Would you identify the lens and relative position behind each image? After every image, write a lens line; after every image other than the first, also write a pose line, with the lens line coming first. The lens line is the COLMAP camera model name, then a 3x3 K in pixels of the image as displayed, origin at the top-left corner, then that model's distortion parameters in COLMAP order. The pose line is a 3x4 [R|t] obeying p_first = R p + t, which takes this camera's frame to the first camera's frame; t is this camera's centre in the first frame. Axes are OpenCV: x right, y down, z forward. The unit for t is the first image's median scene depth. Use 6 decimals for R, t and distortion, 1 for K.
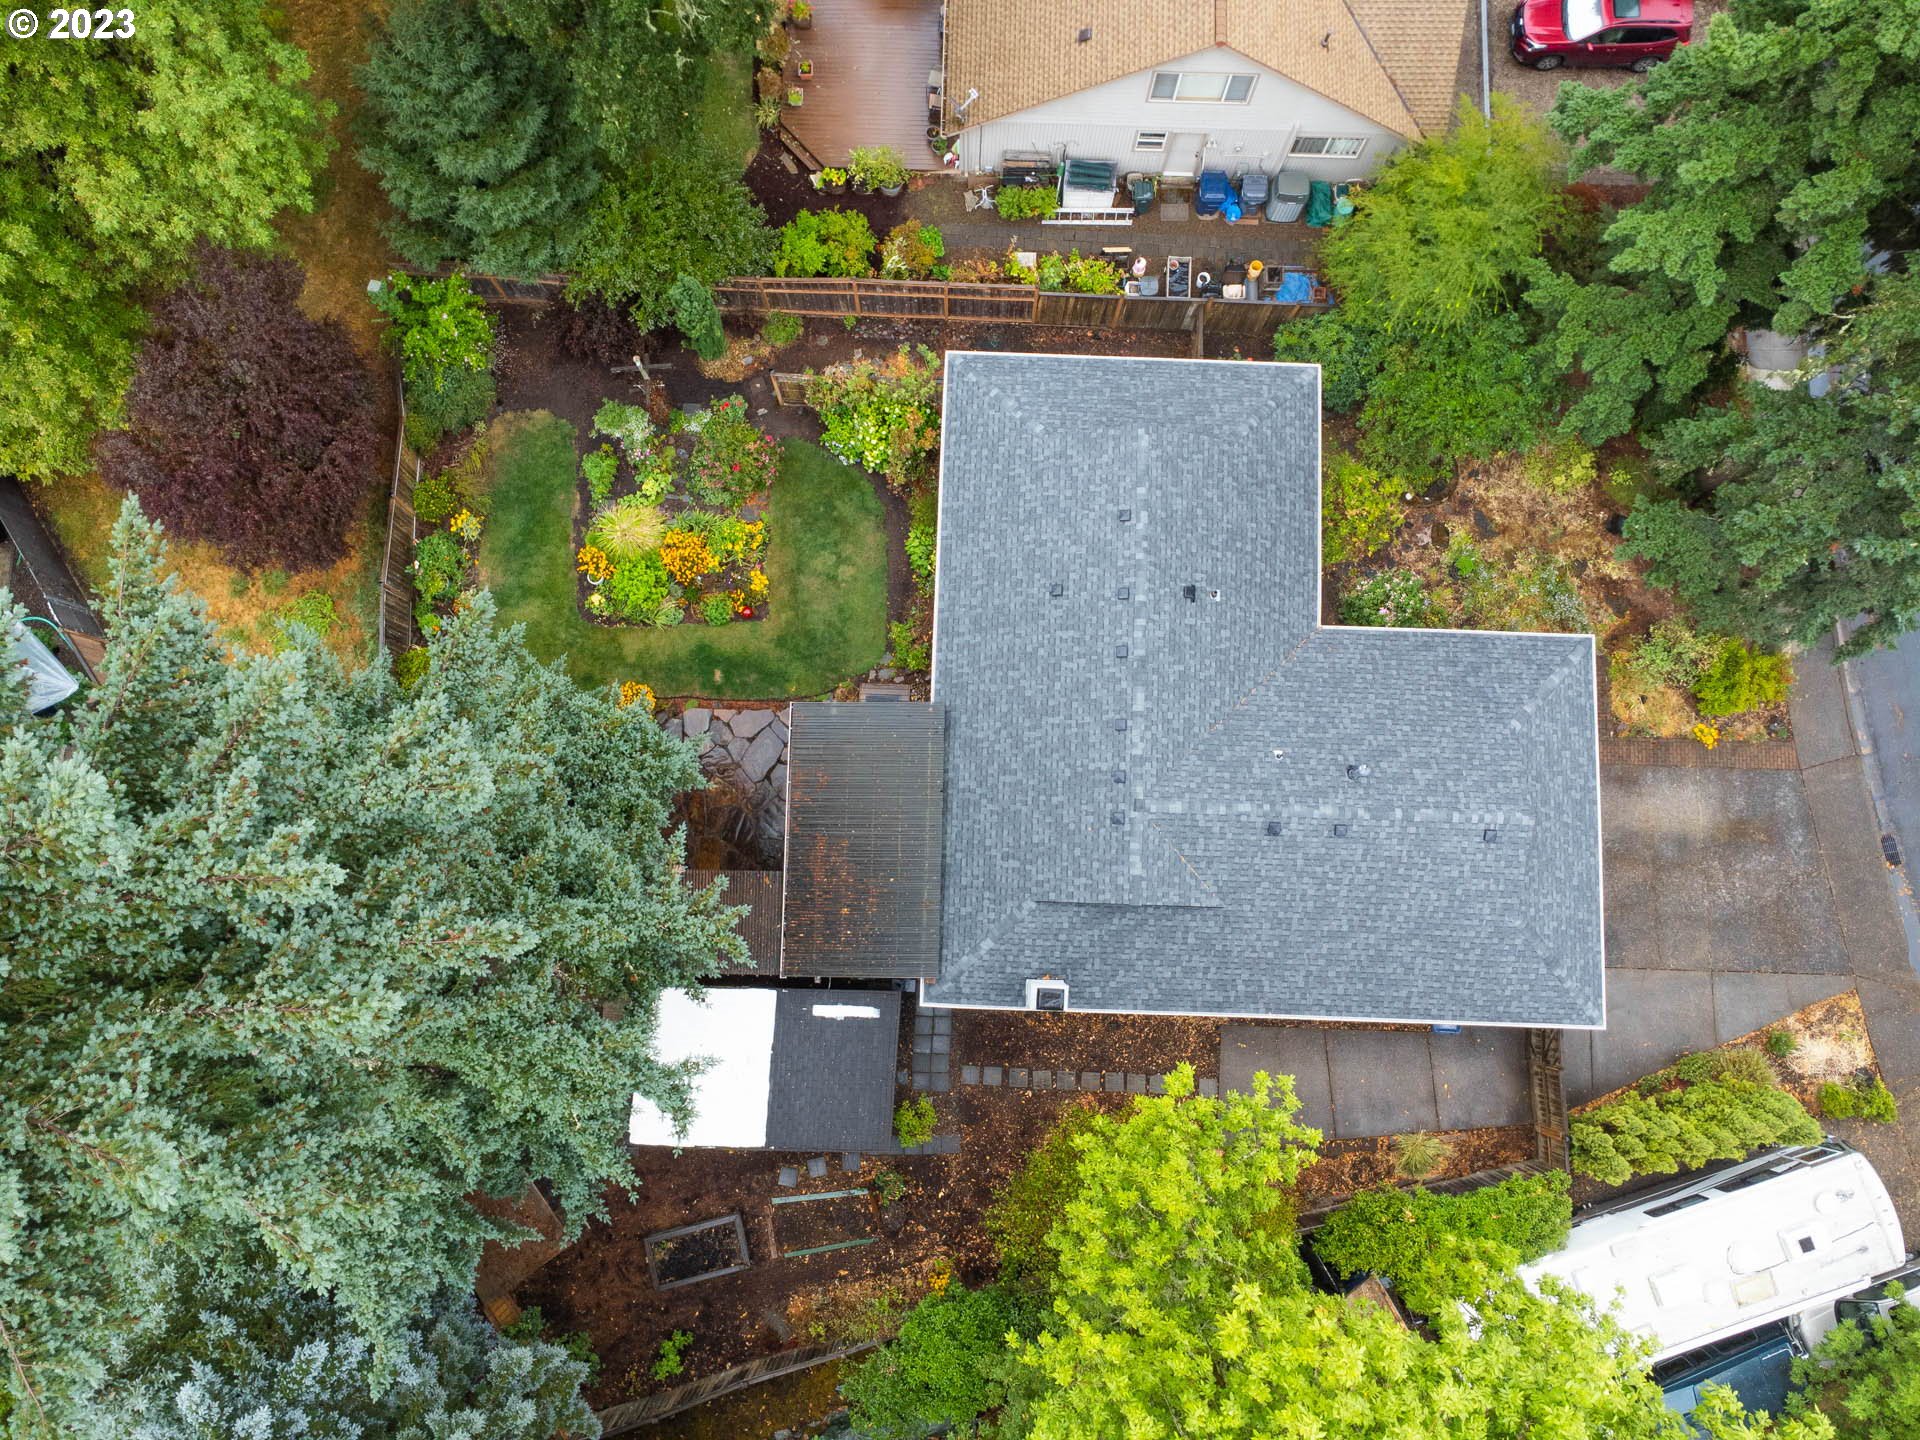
lens RADIAL K [[1385.9, 0, 965.4], [0, 1385.9, 716.0], [0, 0, 1]] dist [0.012974, -0.006854]
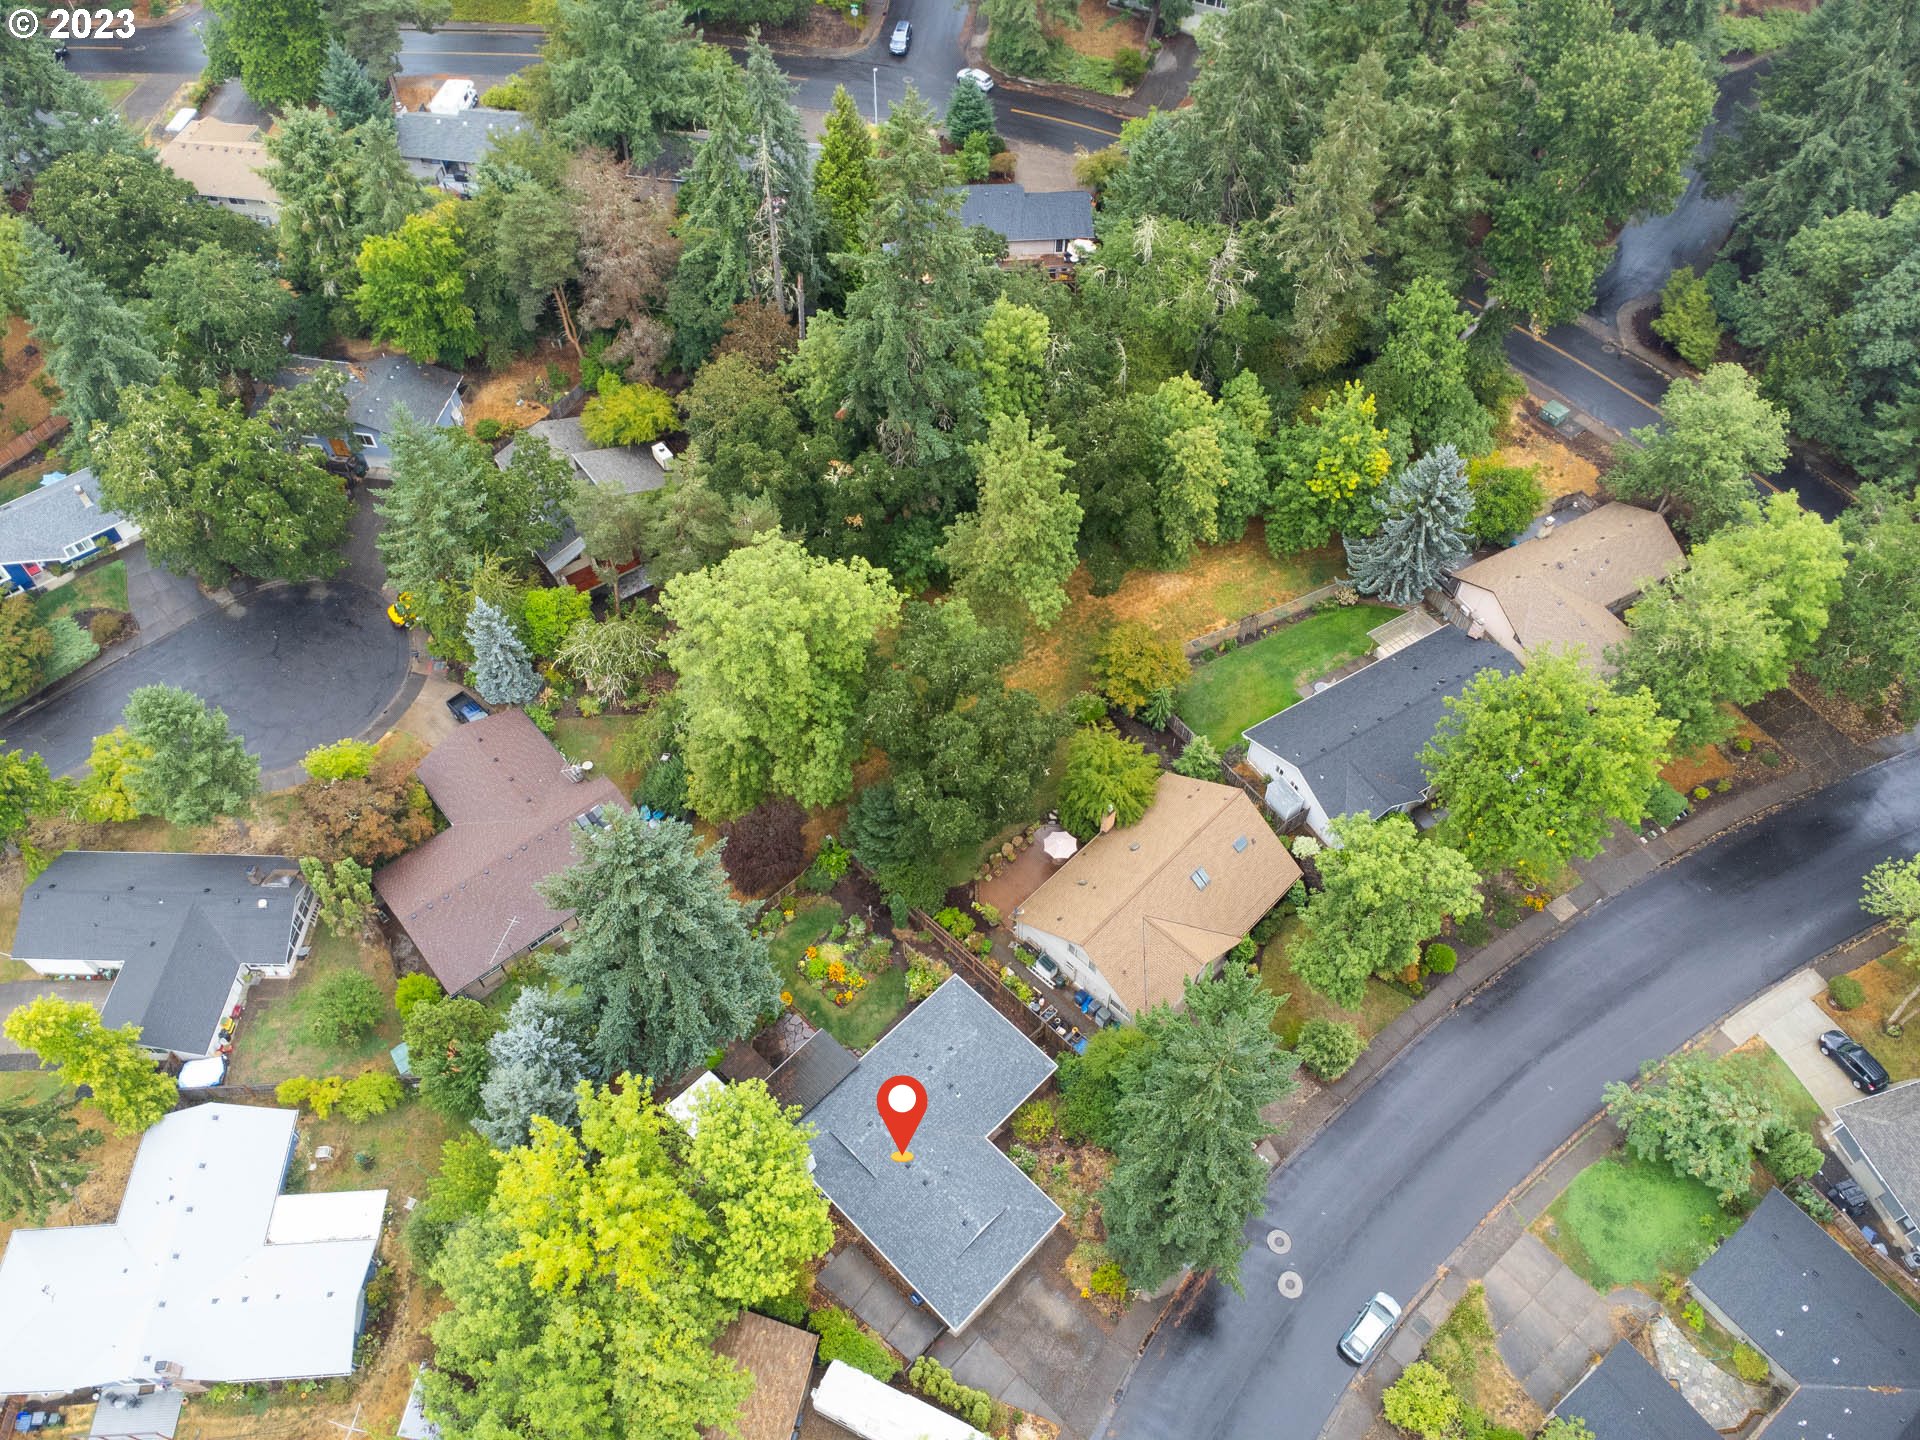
lens RADIAL K [[1458.7, 0, 962.0], [0, 1458.7, 714.7], [0, 0, 1]] dist [0.010311, 0.001431]
pose [[0.732051, 0.535703, -0.420860, 0.904283], [-0.673498, 0.662031, -0.328809, 0.322232], [0.102478, 0.524153, 0.845436, -1.634726]]
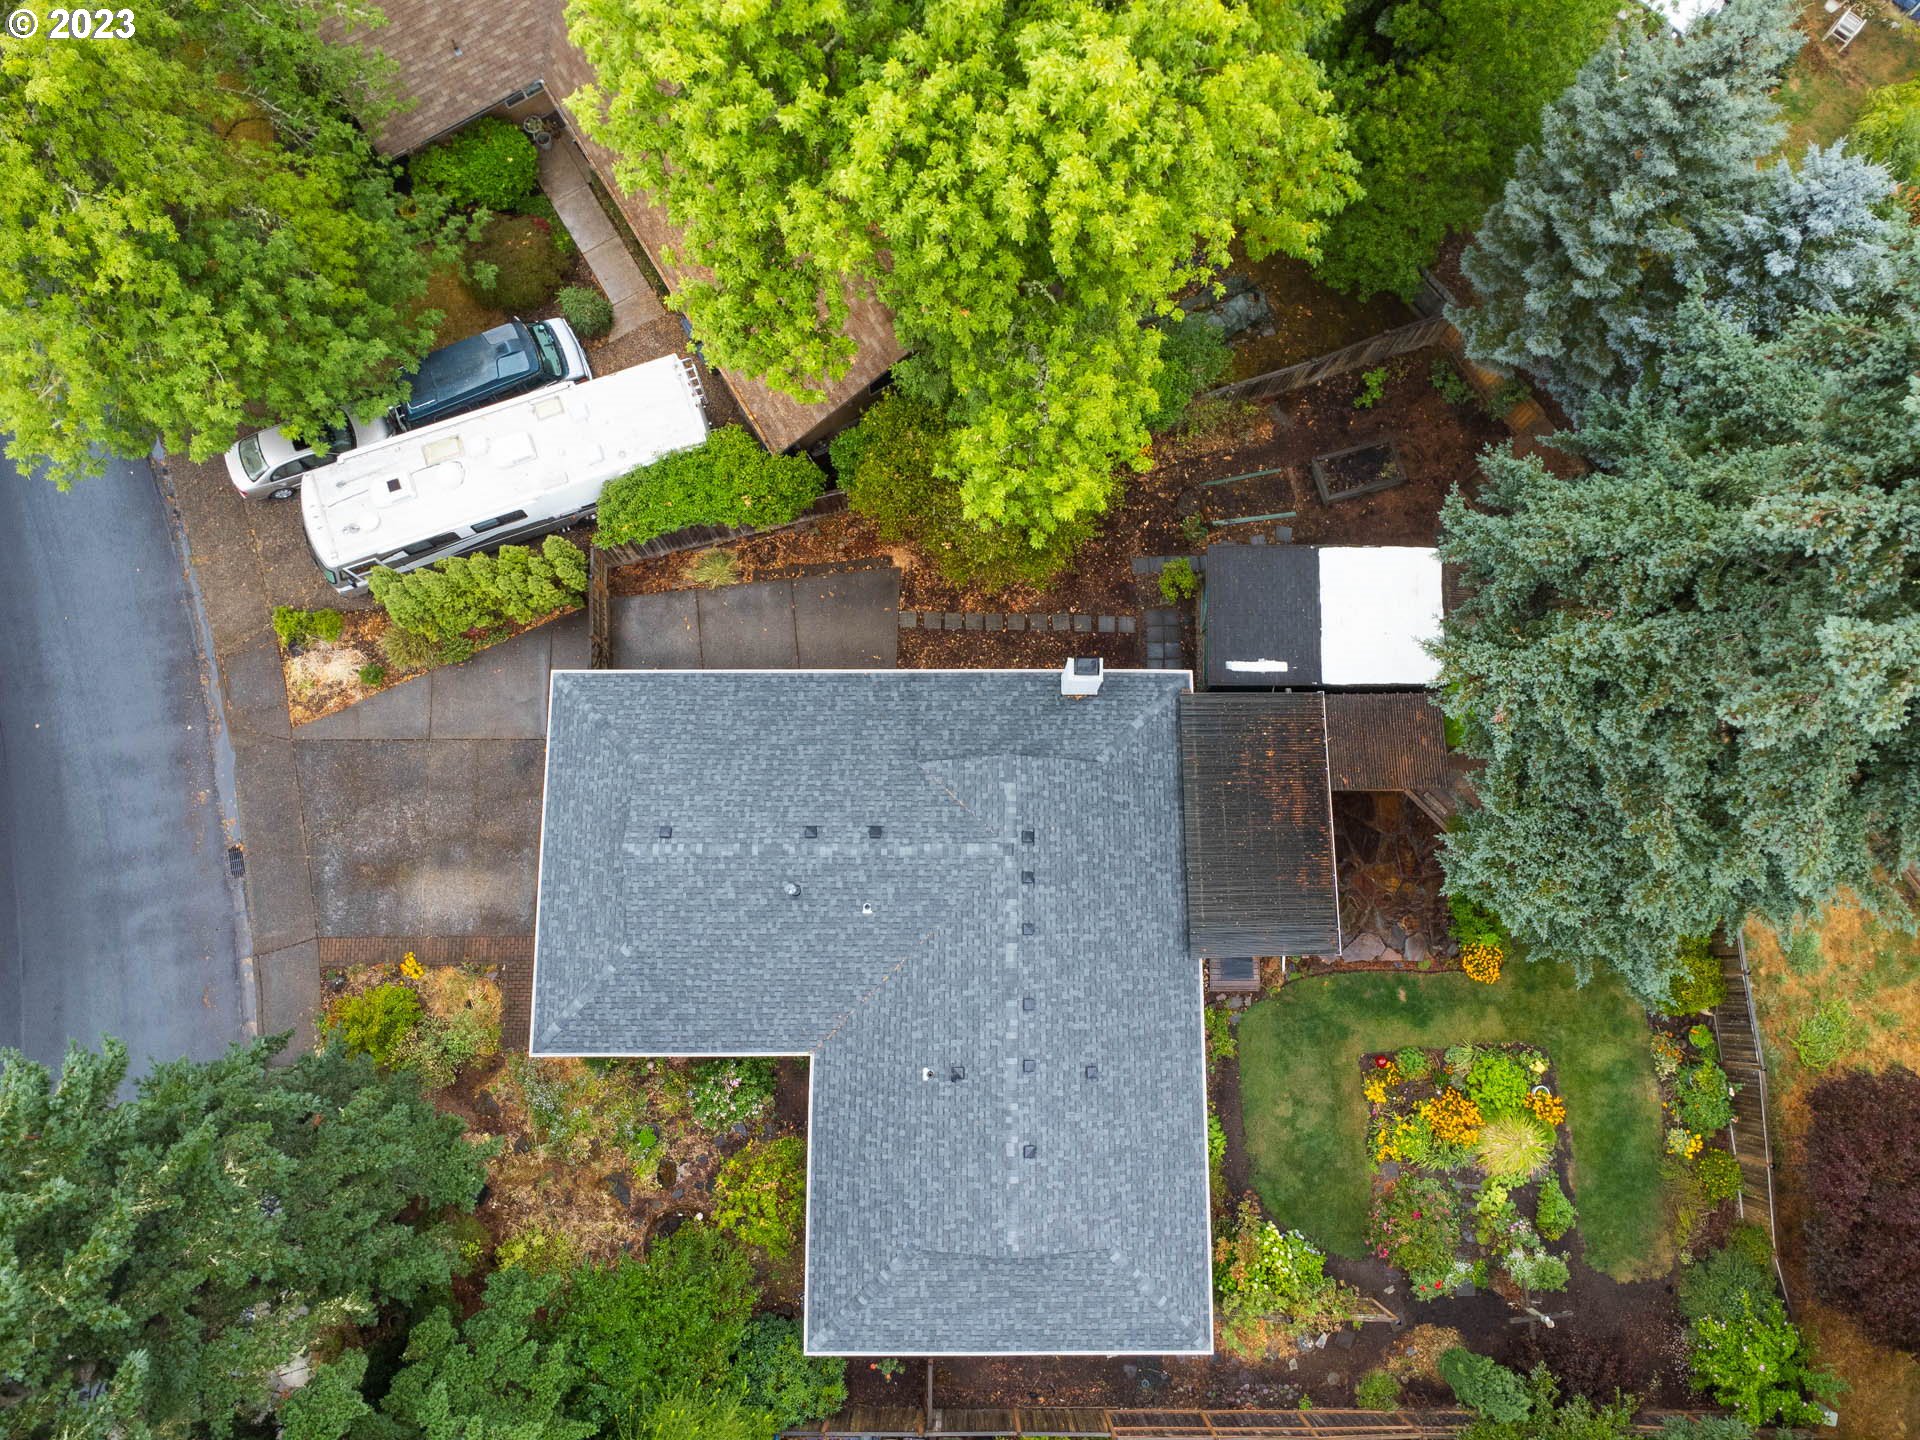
lens RADIAL K [[1385.9, 0, 963.3], [0, 1385.9, 711.2], [0, 0, 1]] dist [0.012974, -0.006854]
pose [[-0.999243, 0.030394, -0.024301, 0.157970], [-0.036527, -0.947936, 0.316358, -0.142301], [-0.013420, 0.317006, 0.948329, -0.006321]]
